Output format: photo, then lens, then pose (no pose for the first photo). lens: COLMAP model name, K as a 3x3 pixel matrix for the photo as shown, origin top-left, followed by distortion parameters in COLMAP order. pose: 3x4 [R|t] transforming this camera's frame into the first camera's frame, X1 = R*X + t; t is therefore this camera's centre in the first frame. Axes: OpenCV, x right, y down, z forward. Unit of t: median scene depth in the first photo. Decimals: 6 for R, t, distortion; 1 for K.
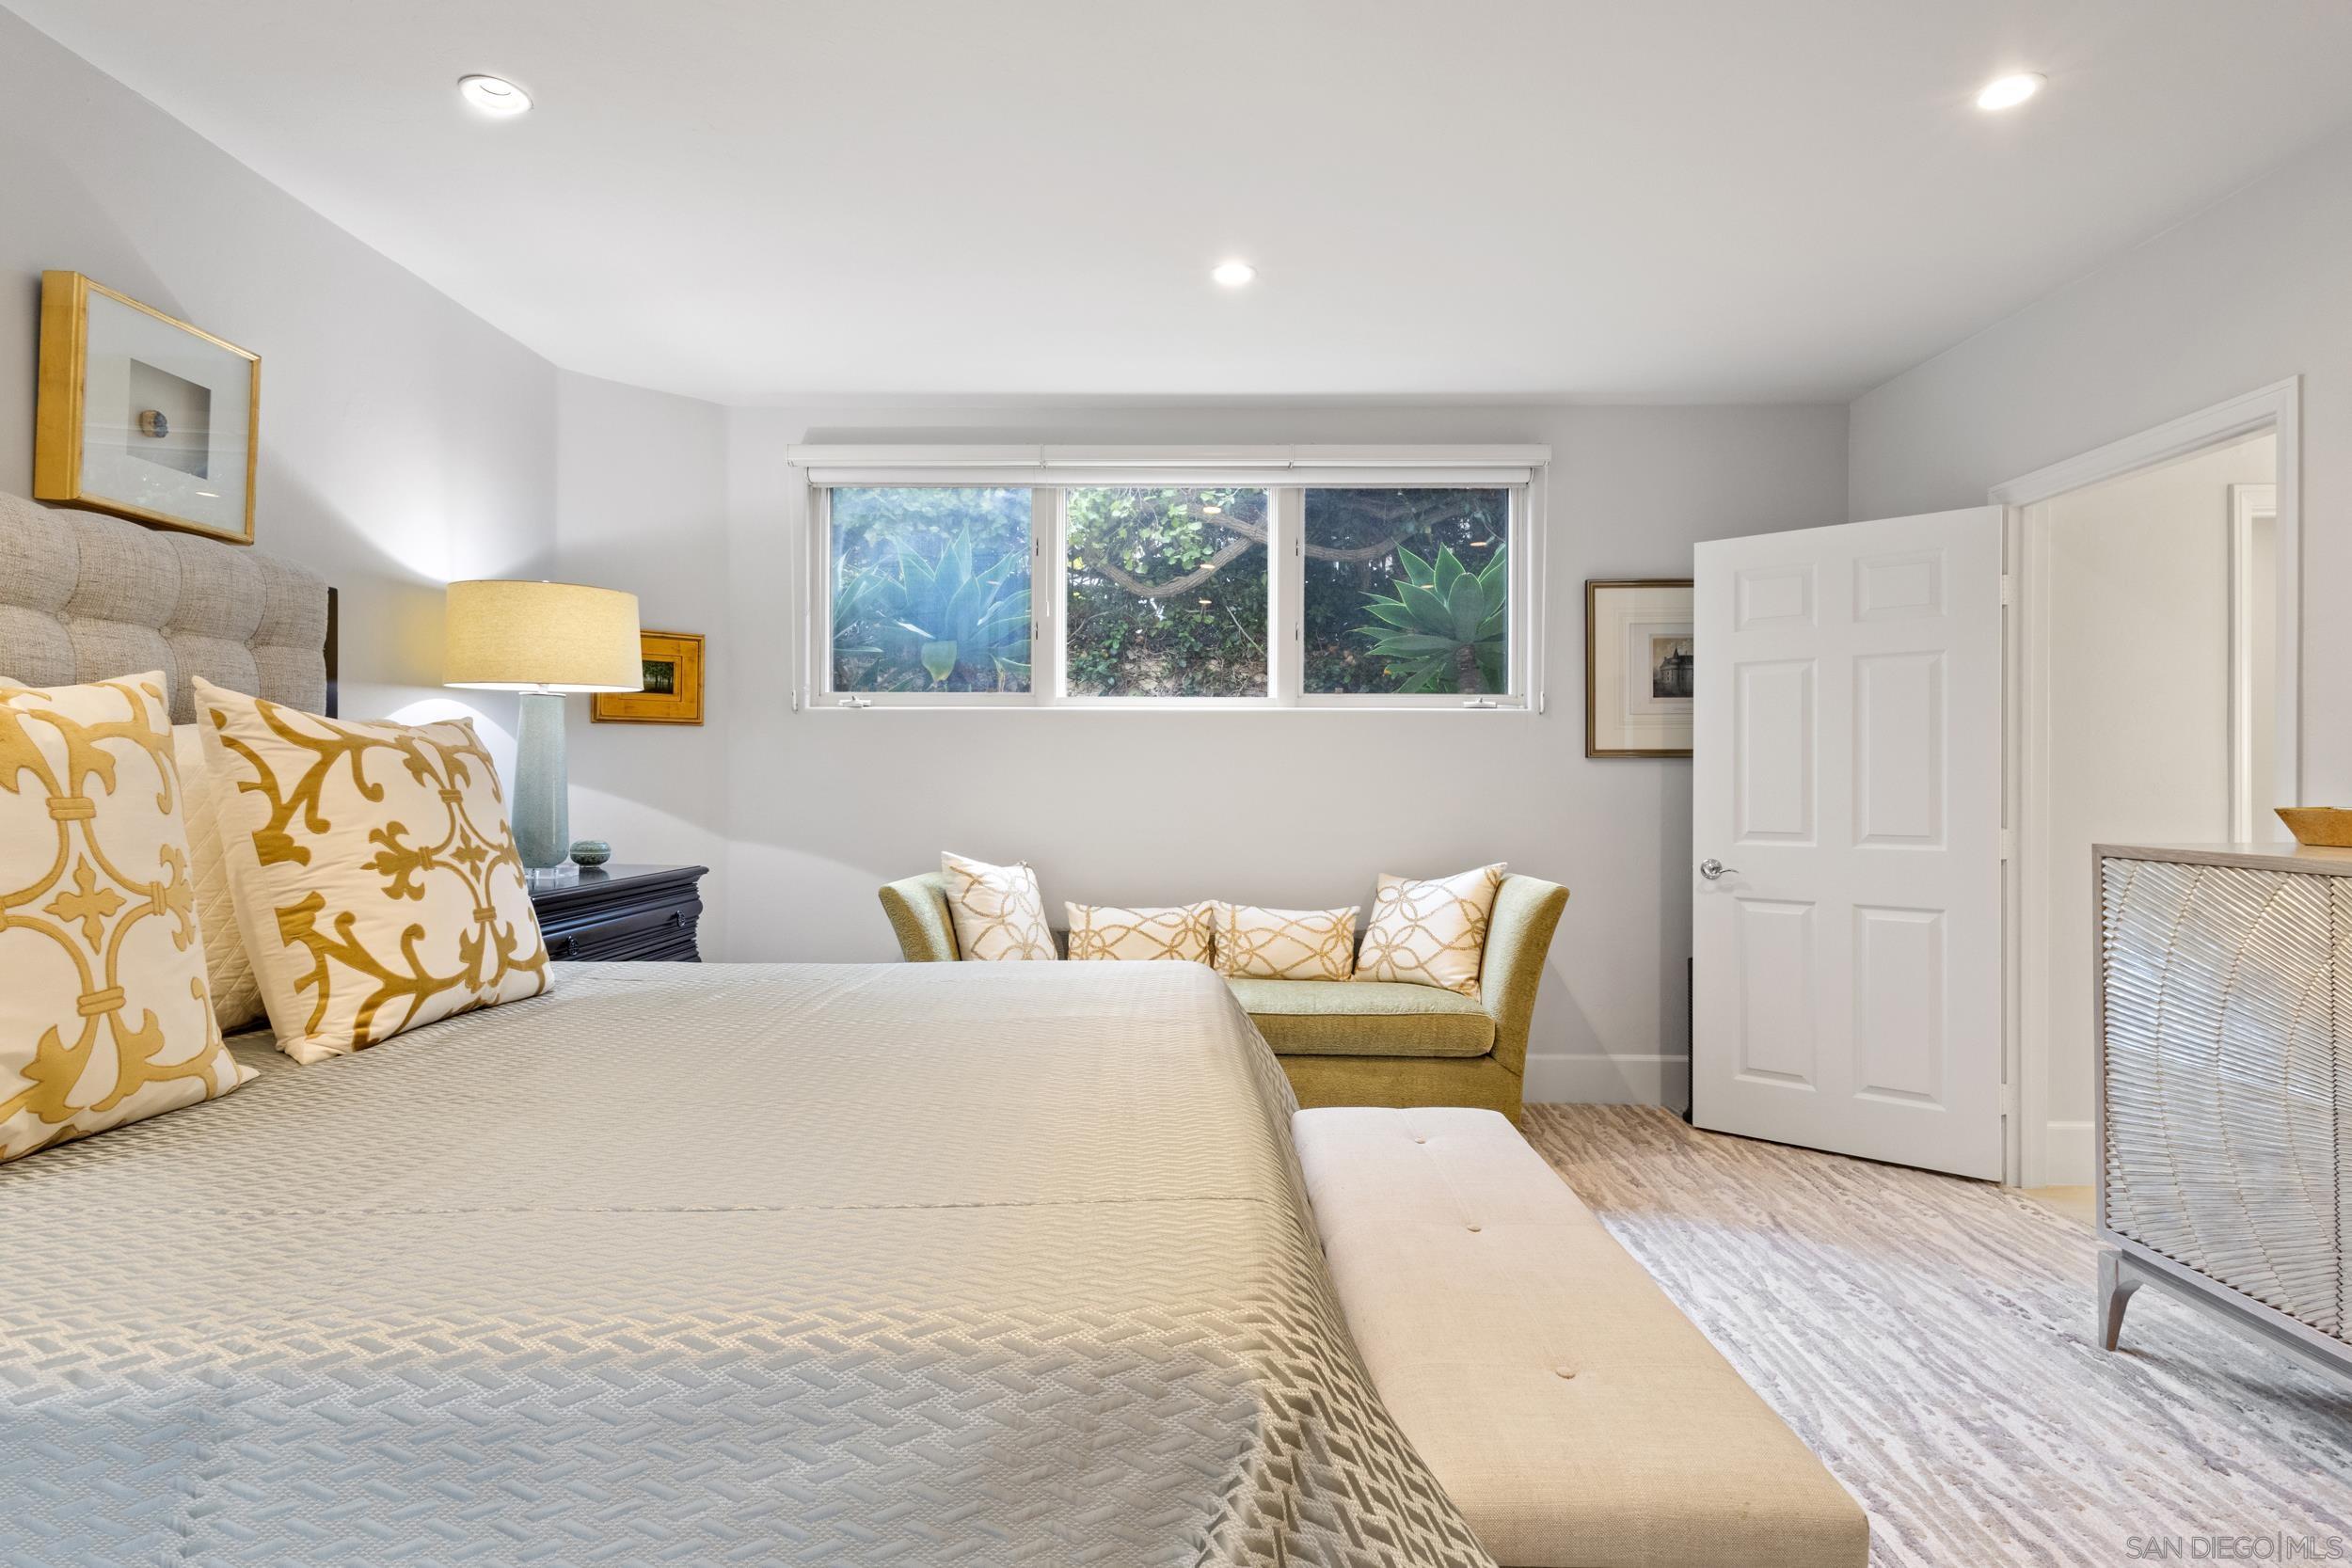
lens RADIAL K [[1181.5, 0, 1177.7], [0, 1181.5, 781.5], [0, 0, 1]] dist [0.004061, 0.000796]
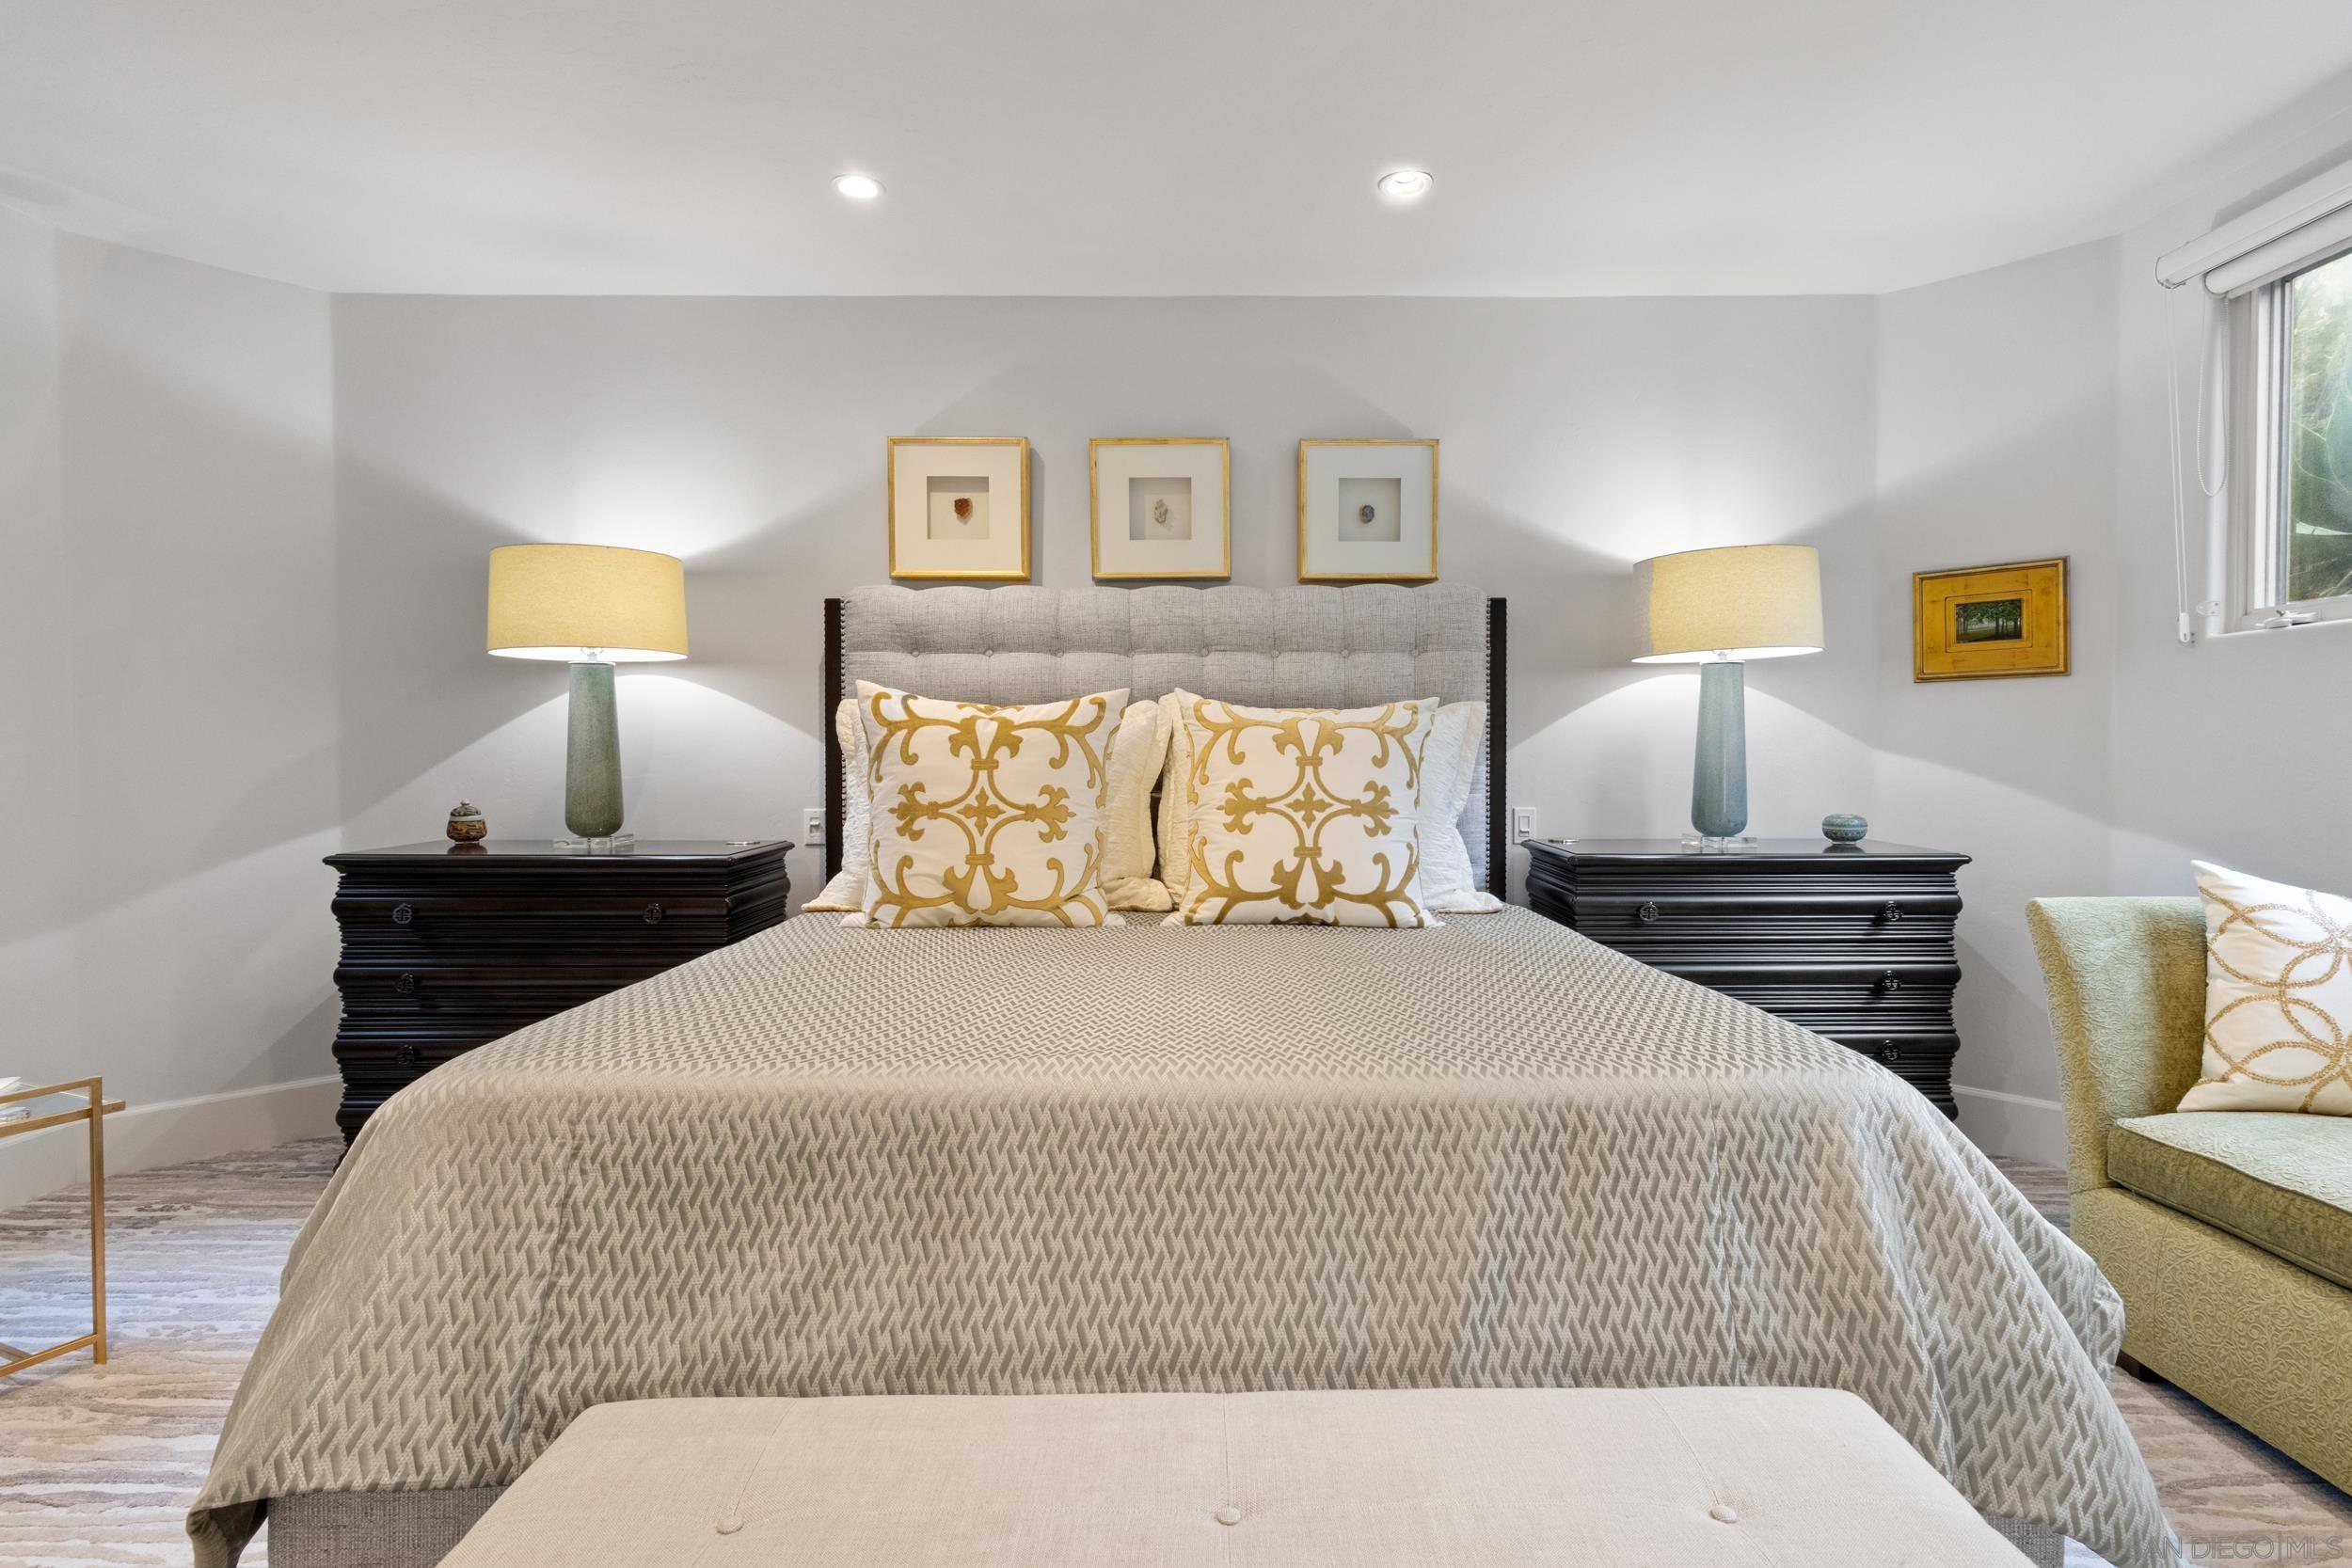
lens RADIAL K [[1181.5, 0, 1200.5], [0, 1181.5, 784.4], [0, 0, 1]] dist [0.004061, 0.000796]
pose [[0.016021, 0.020390, -0.999664, 0.705896], [0.003759, 0.999784, 0.020453, 0.010747], [0.999865, -0.004086, 0.015941, 0.848437]]
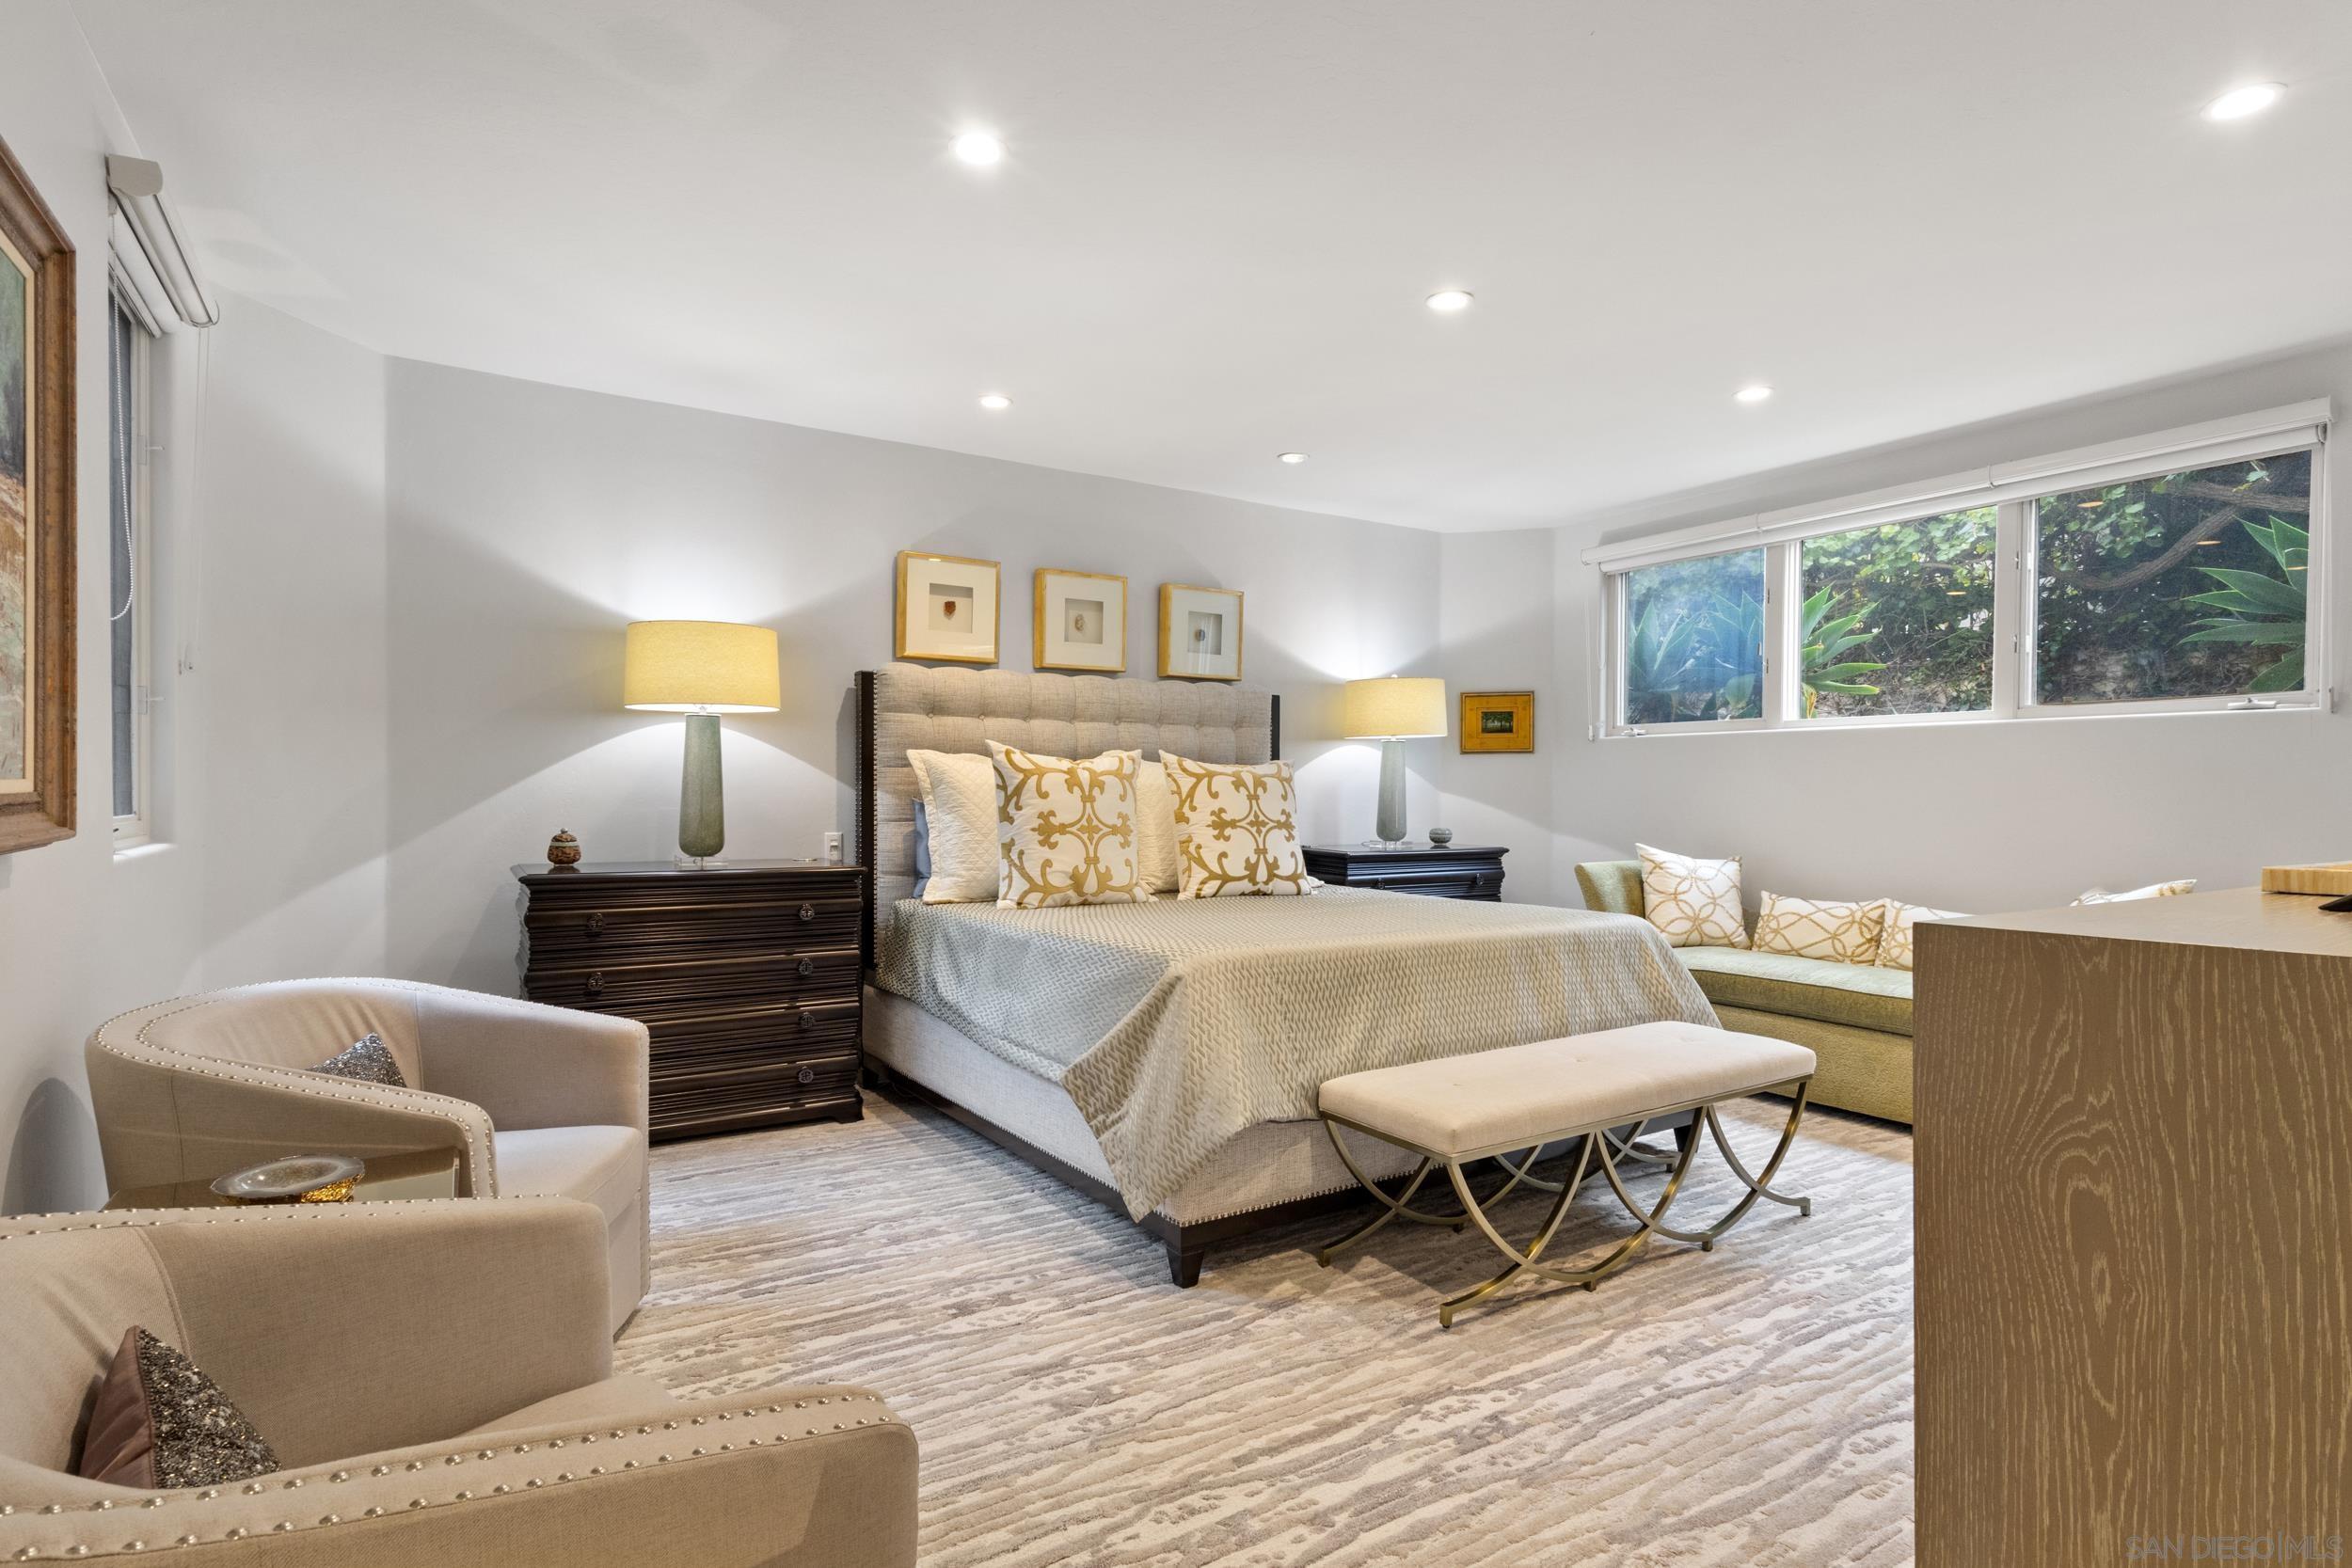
lens RADIAL K [[1181.5, 0, 1172.9], [0, 1181.5, 799.4], [0, 0, 1]] dist [0.004061, 0.000796]
pose [[0.543255, 0.006602, -0.839542, 1.147801], [-0.002365, 0.999977, 0.006333, 0.002702], [0.839565, -0.001455, 0.543258, -0.322427]]
